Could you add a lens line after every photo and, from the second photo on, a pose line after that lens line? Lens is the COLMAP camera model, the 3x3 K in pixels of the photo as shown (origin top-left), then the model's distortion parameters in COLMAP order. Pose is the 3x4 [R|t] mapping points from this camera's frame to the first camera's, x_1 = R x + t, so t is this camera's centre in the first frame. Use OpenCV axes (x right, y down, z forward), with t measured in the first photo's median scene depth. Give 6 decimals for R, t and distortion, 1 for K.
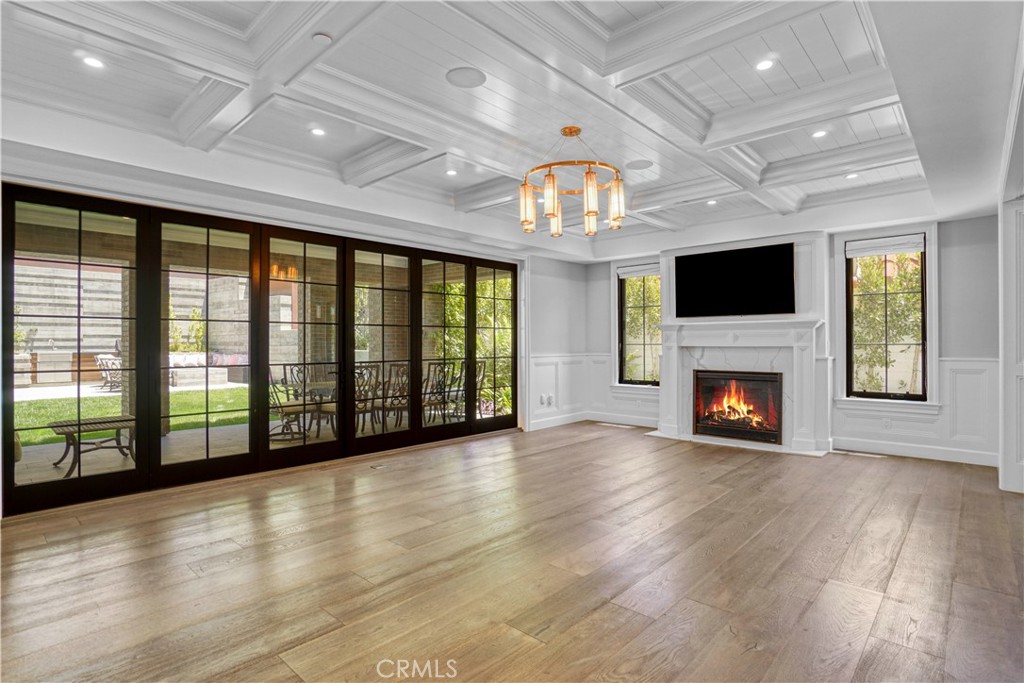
lens RADIAL K [[482.4, 0, 512.0], [0, 482.4, 341.5], [0, 0, 1]] dist [-0.025727, 0.000116]
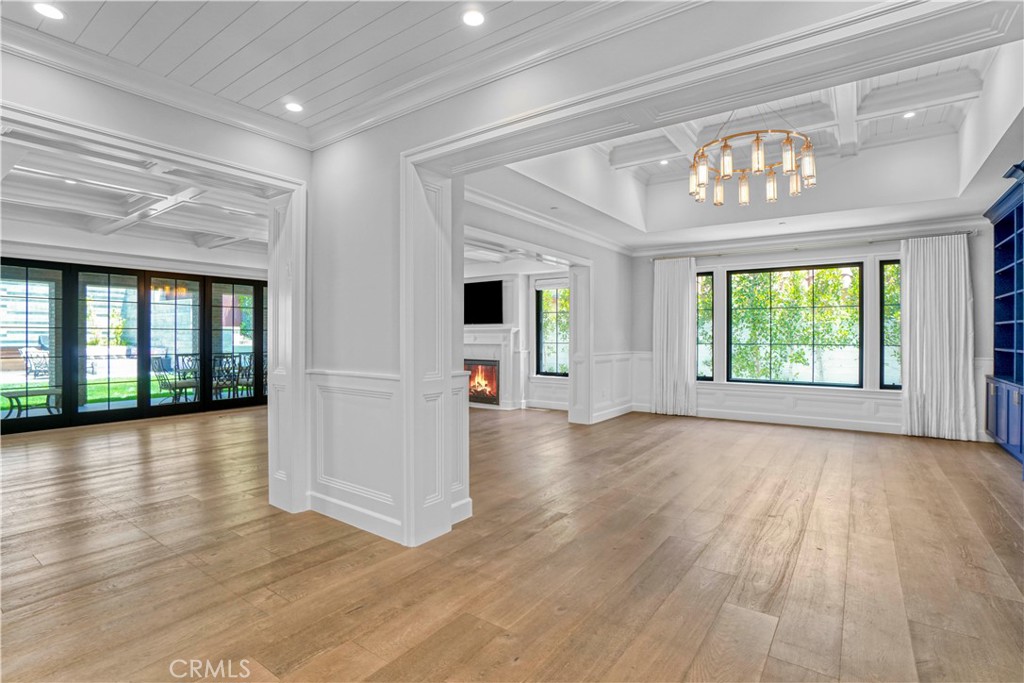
lens RADIAL K [[488.6, 0, 525.8], [0, 488.6, 339.2], [0, 0, 1]] dist [-0.001281, 0.000516]
pose [[0.994458, 0.004751, 0.105023, 0.476229], [-0.005493, 0.999962, 0.006783, -0.017198], [-0.104987, -0.007322, 0.994447, -0.643137]]
